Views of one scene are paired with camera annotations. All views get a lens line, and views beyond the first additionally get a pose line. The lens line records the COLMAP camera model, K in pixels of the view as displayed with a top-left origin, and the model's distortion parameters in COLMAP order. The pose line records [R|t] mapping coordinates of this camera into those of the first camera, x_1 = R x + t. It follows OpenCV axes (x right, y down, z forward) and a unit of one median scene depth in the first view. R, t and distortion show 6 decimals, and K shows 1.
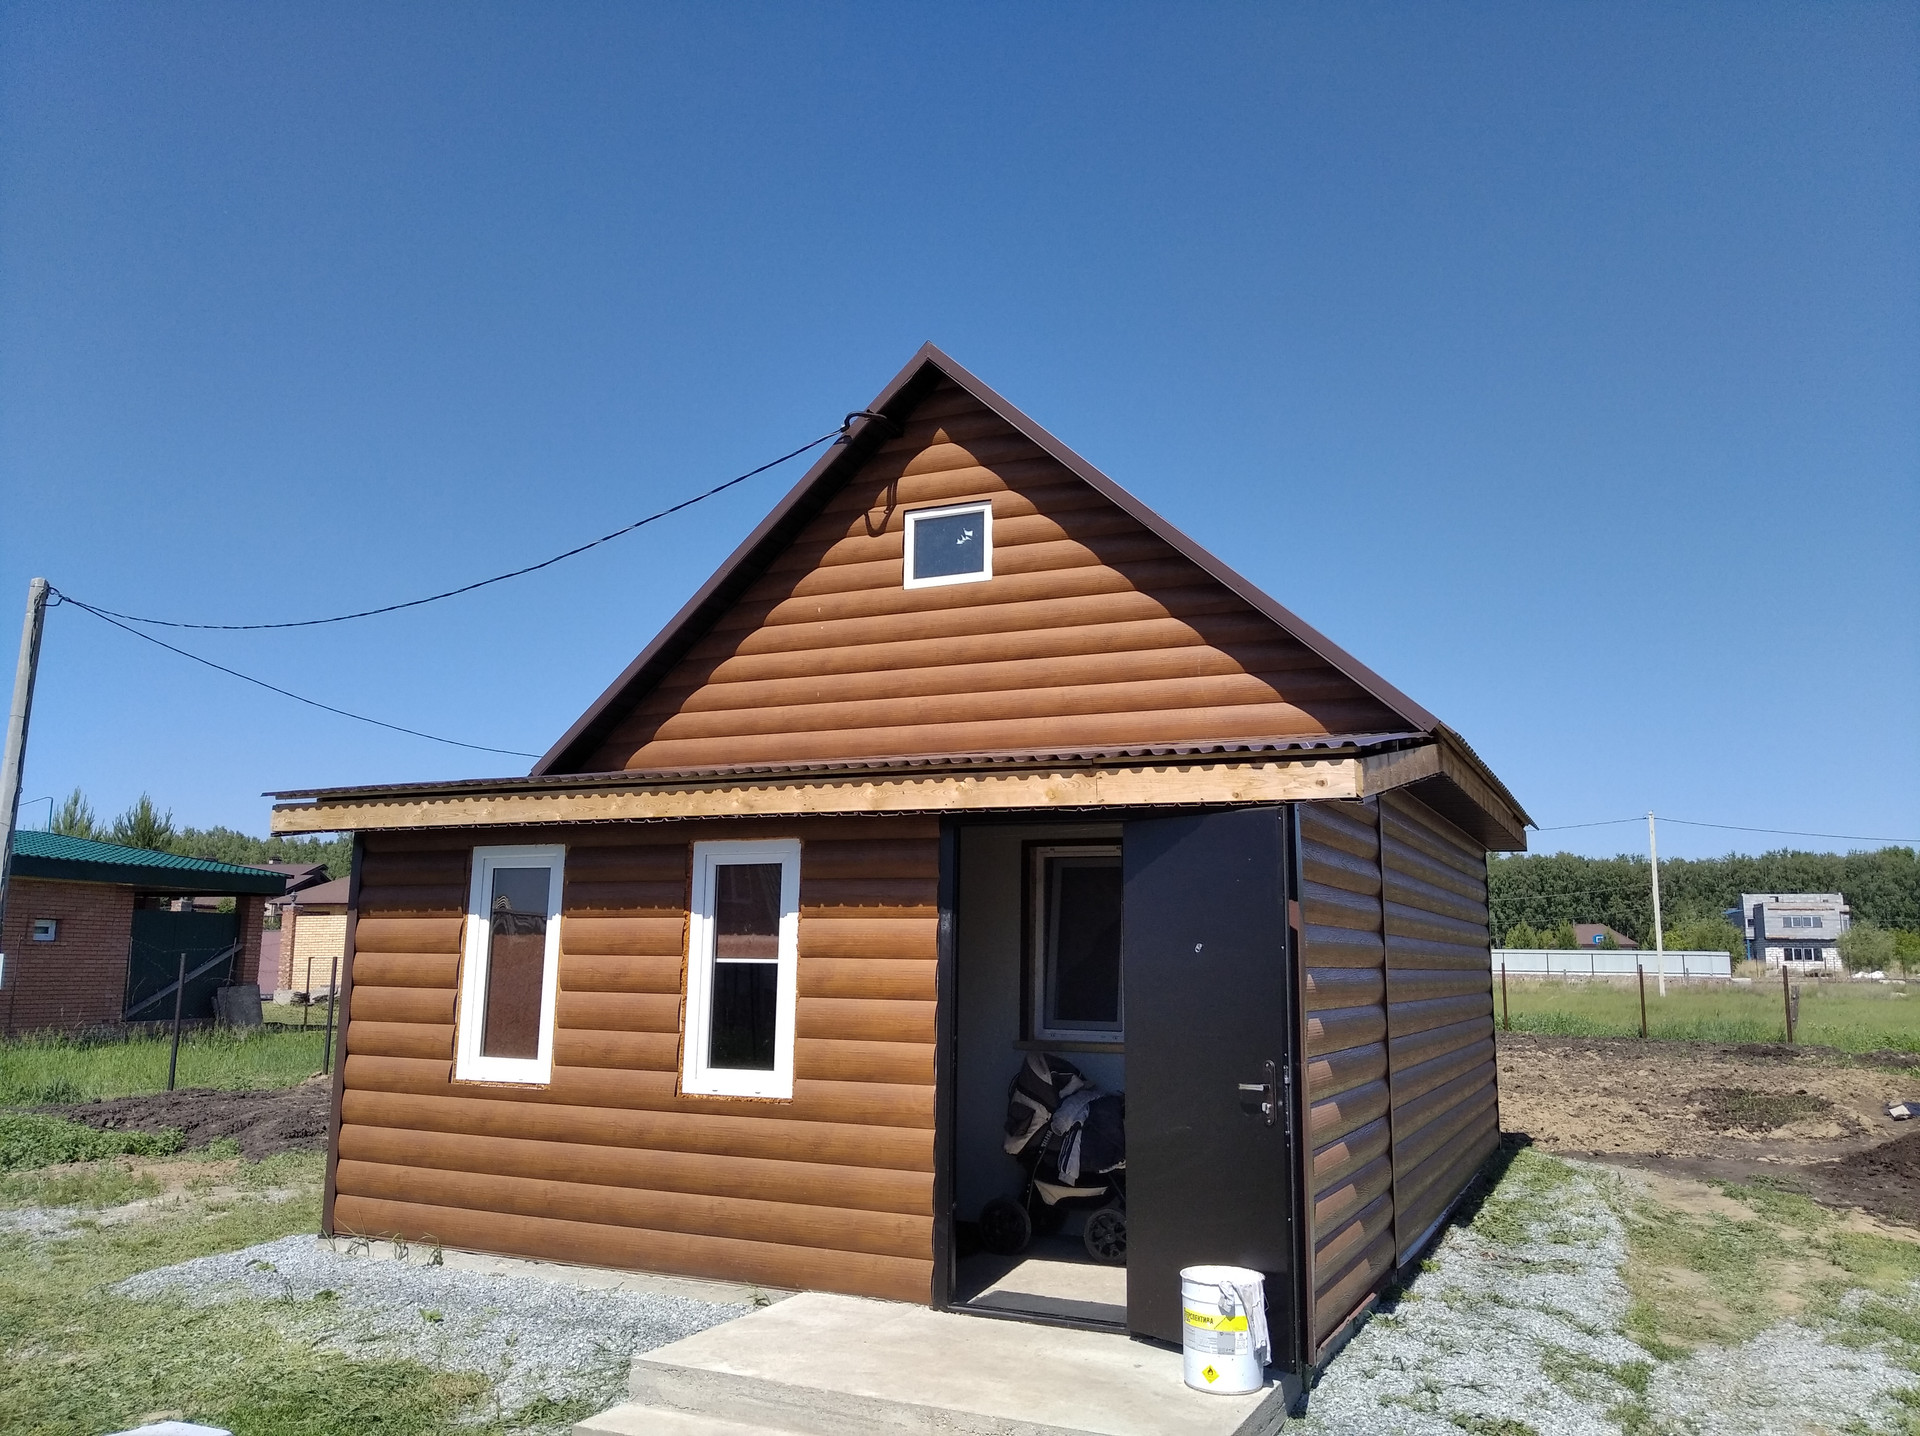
lens RADIAL K [[1450.4, 0, 970.6], [0, 1450.4, 714.8], [0, 0, 1]] dist [0.022131, -0.044369]
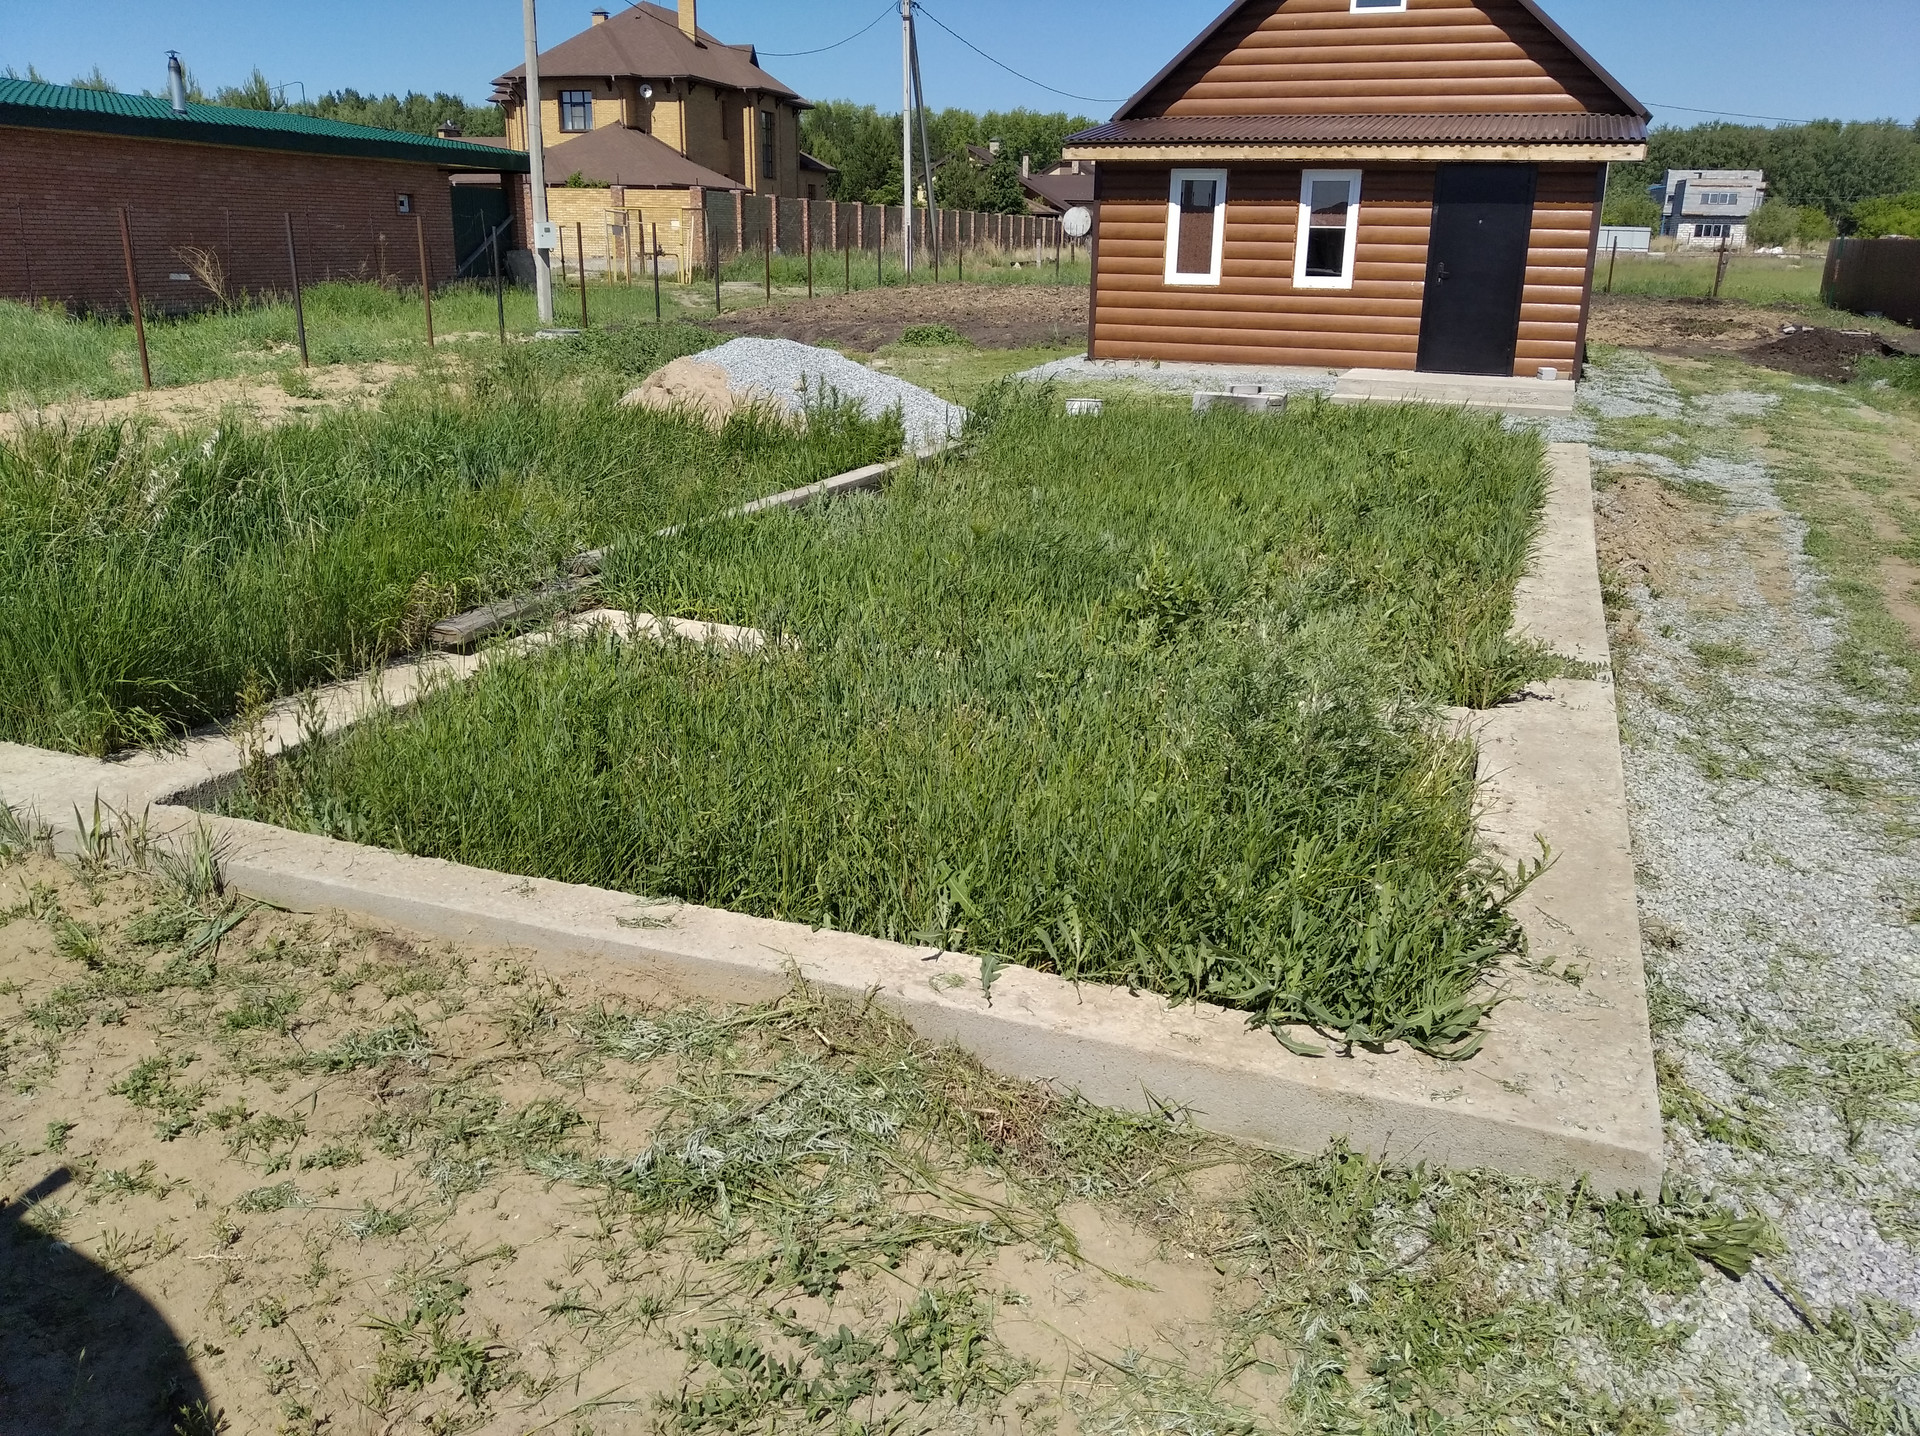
lens RADIAL K [[1450.4, 0, 970.5], [0, 1450.4, 706.0], [0, 0, 1]] dist [0.022131, -0.044369]
pose [[0.997793, -0.017166, 0.064152, -0.661192], [-0.014459, 0.886681, 0.462156, -0.155204], [-0.064816, -0.462064, 0.884475, -0.981883]]
